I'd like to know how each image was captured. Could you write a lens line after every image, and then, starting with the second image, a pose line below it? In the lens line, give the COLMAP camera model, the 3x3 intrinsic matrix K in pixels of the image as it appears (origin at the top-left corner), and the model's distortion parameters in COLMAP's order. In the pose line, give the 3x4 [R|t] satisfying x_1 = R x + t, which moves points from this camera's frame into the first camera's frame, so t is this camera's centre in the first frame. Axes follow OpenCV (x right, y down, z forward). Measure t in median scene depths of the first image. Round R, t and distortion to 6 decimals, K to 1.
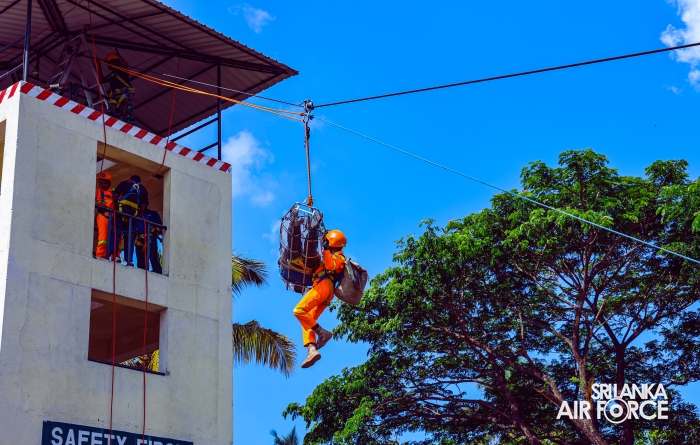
lens RADIAL K [[1114.9, 0, 357.5], [0, 1114.9, 218.0], [0, 0, 1]] dist [0.184753, 0.000000]
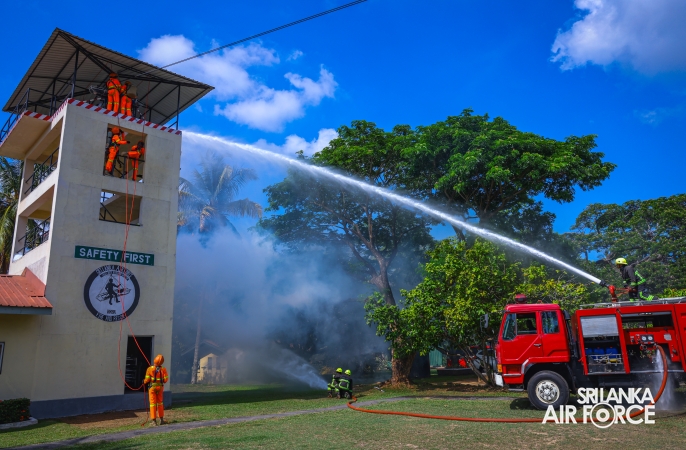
lens RADIAL K [[496.9, 0, 345.1], [0, 496.9, 223.8], [0, 0, 1]] dist [-0.068583, 0.032818]
pose [[0.997944, -0.007716, -0.063623, 0.286979], [0.017063, 0.988883, 0.147711, -0.005344], [0.061776, -0.148493, 0.986982, 0.033240]]
